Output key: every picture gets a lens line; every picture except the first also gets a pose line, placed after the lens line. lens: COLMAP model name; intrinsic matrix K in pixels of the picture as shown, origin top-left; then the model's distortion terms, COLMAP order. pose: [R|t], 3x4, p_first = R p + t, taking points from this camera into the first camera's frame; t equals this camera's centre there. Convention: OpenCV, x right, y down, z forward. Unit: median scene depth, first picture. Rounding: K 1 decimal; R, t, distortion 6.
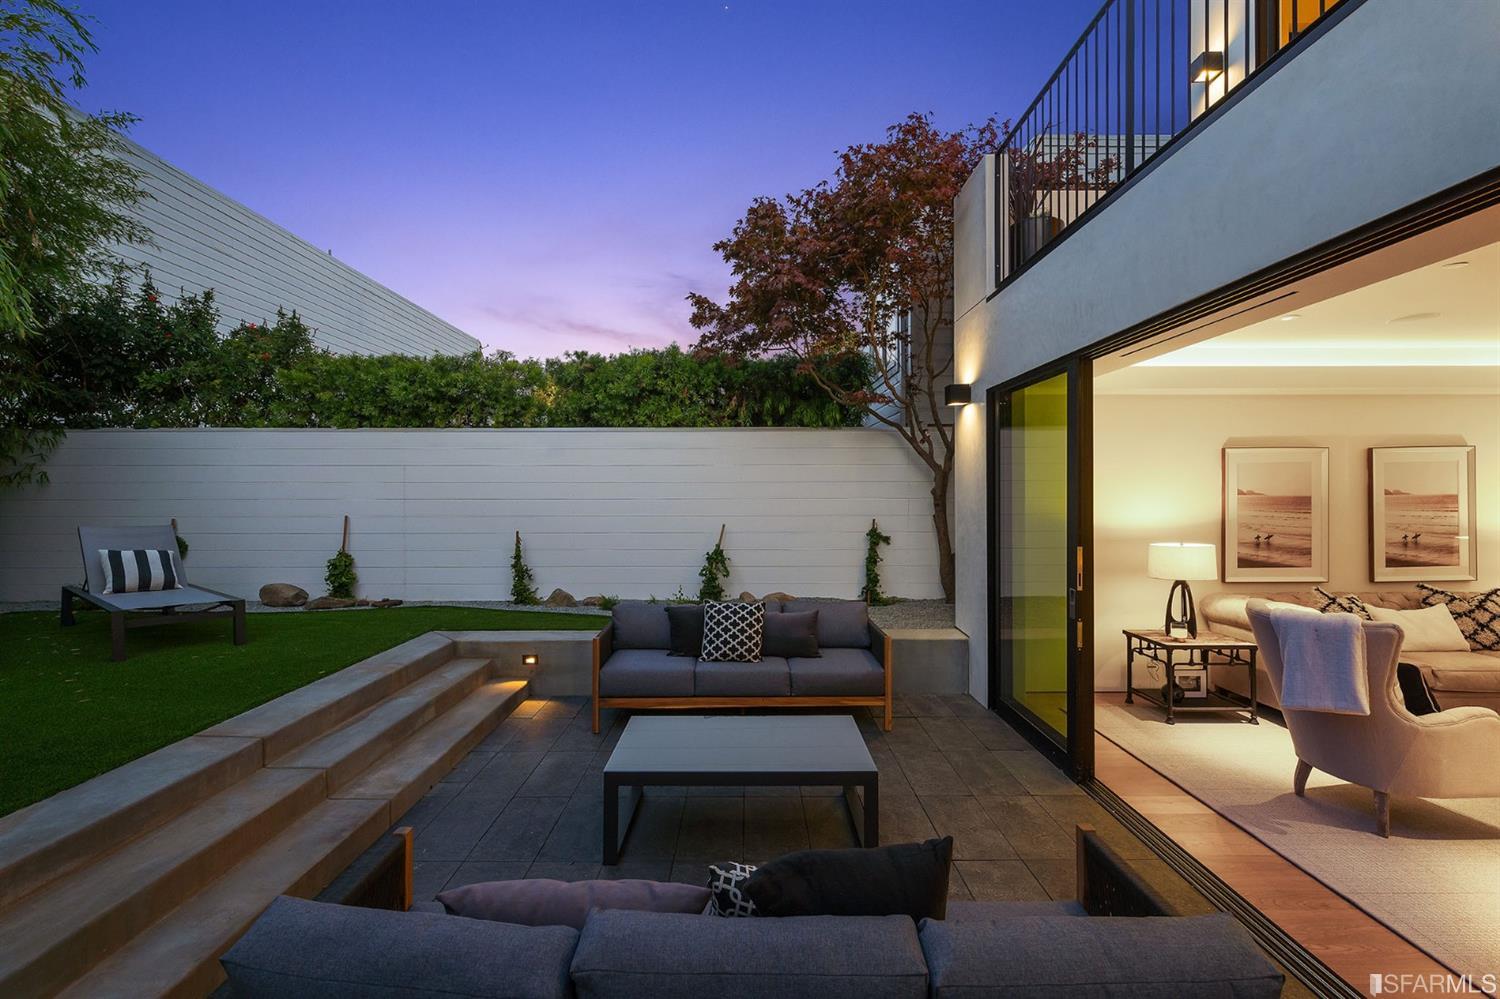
lens RADIAL K [[643.1, 0, 741.2], [0, 643.1, 492.8], [0, 0, 1]] dist [0.001345, 0.000611]
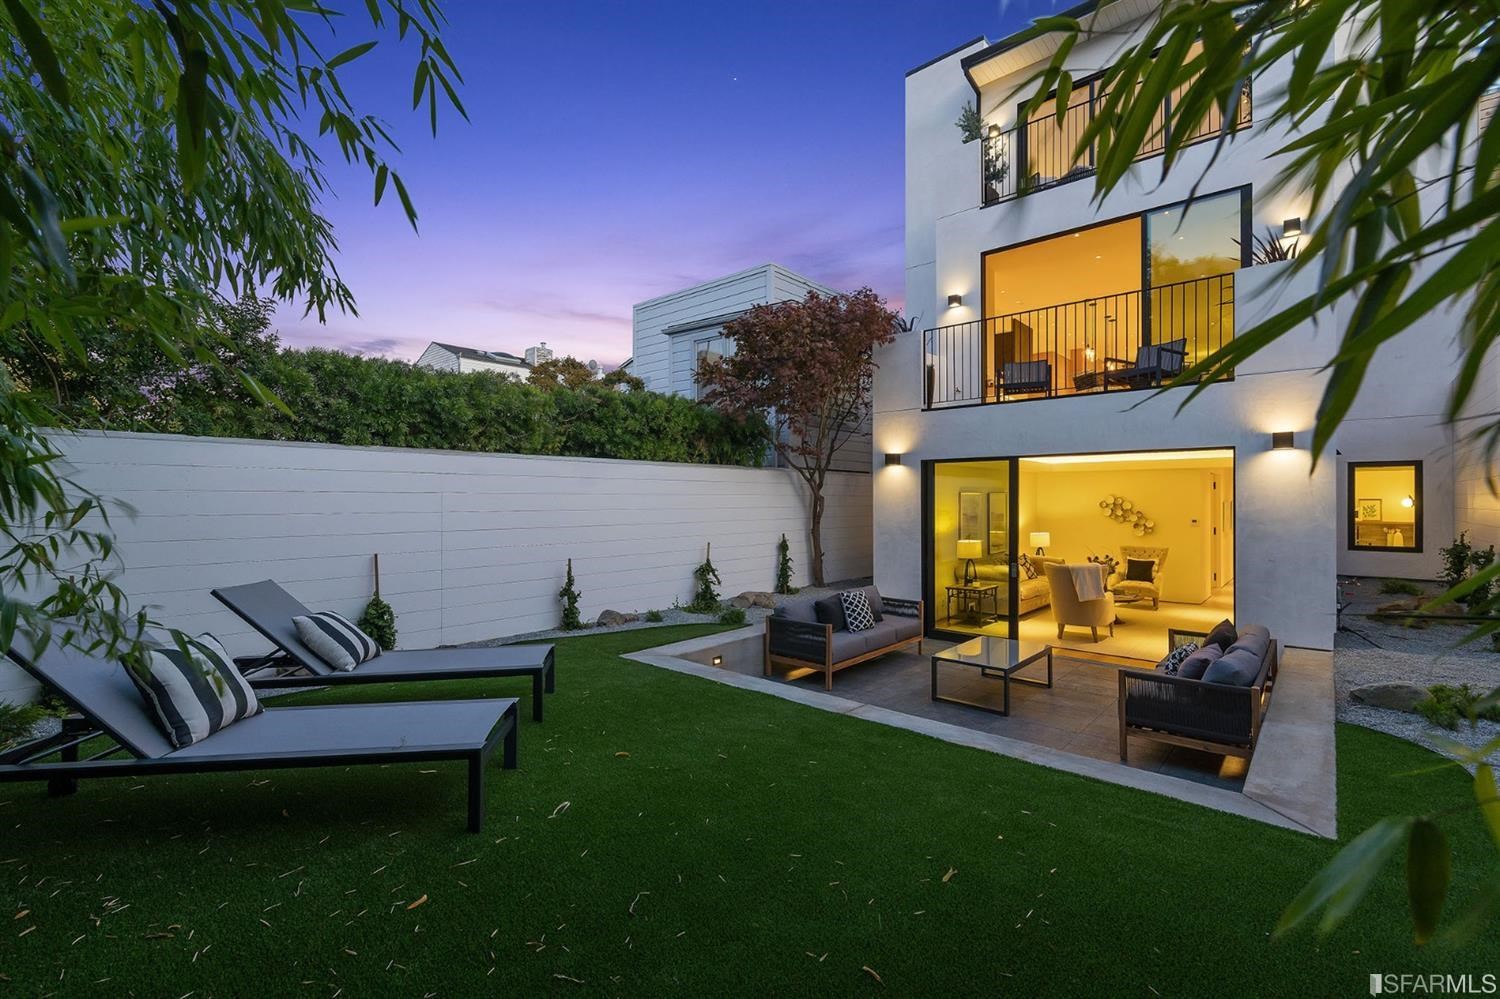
lens RADIAL K [[643.1, 0, 723.3], [0, 643.1, 499.5], [0, 0, 1]] dist [0.001345, 0.000611]
pose [[0.674298, 0.003973, 0.738449, -0.931860], [0.001183, 0.999978, -0.006460, -0.026532], [-0.738459, 0.005230, 0.674278, 0.133767]]
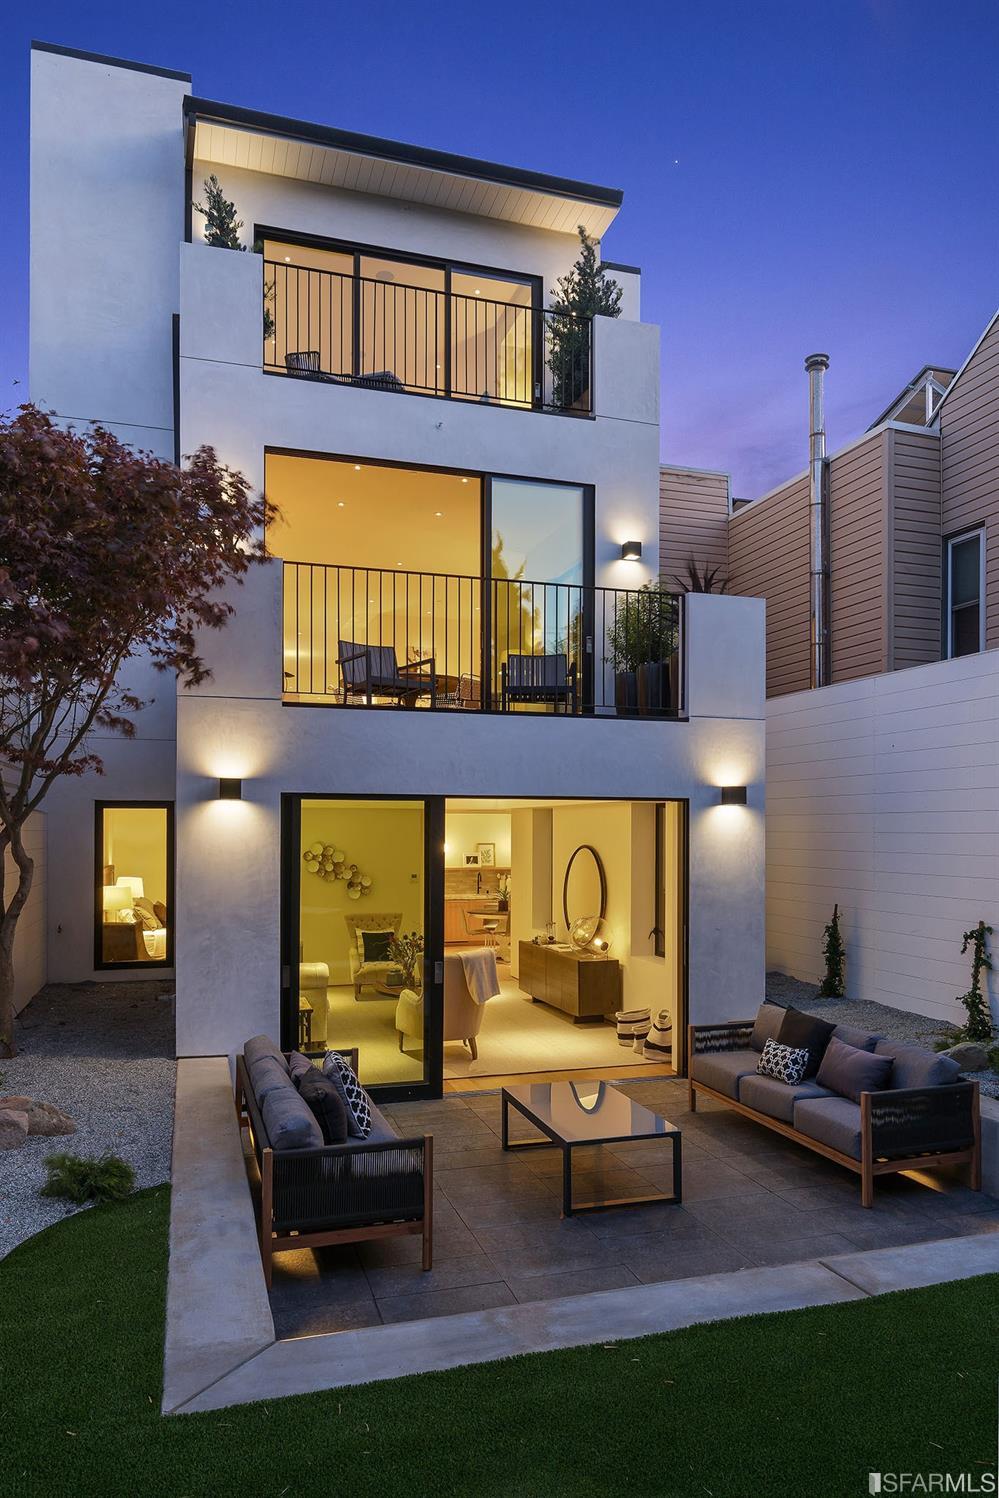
lens RADIAL K [[983.5, 0, 500.7], [0, 983.5, 826.5], [0, 0, 1]] dist [0.007082, -0.011196]
pose [[-0.312308, 0.007486, 0.949951, -0.828987], [0.005341, 0.999967, -0.006125, -0.067849], [-0.949966, 0.003161, -0.312338, 0.813984]]
